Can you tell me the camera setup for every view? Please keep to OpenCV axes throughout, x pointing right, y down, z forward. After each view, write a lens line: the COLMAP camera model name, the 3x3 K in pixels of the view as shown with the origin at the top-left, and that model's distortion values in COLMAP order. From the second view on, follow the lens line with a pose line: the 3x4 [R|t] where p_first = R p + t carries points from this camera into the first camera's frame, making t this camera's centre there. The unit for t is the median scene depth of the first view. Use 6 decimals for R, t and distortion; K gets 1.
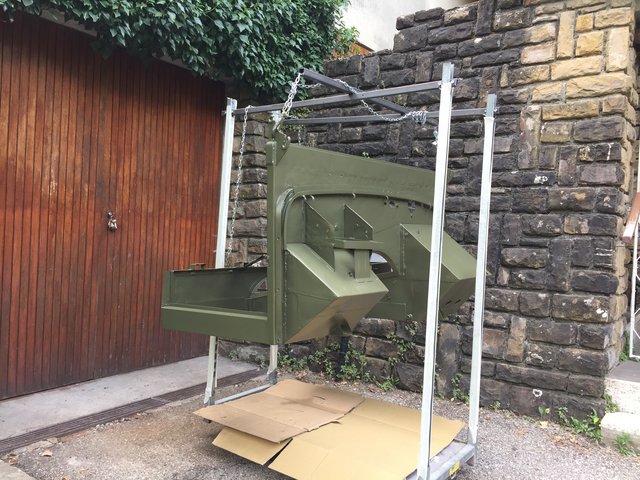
lens RADIAL K [[531.2, 0, 321.6], [0, 531.2, 239.6], [0, 0, 1]] dist [0.018129, -0.065789]
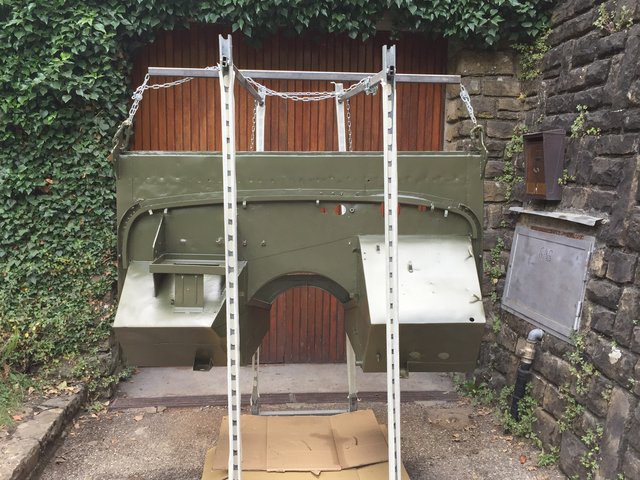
lens RADIAL K [[627.5, 0, 319.8], [0, 627.5, 238.9], [0, 0, 1]] dist [0.022925, 0.000000]
pose [[0.651883, 0.049313, -0.756714, 0.569308], [0.001596, 0.997792, 0.066398, -0.063001], [0.758318, -0.044492, 0.650365, 0.295446]]
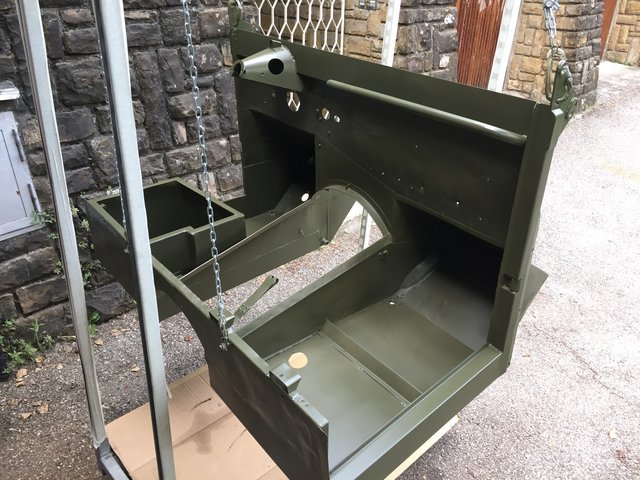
lens RADIAL K [[531.2, 0, 320.1], [0, 531.2, 243.2], [0, 0, 1]] dist [0.018129, -0.065789]
pose [[0.179149, -0.497633, 0.848686, -0.390897], [0.002996, 0.862913, 0.505343, -0.194356], [-0.983817, -0.087989, 0.156081, 0.651613]]
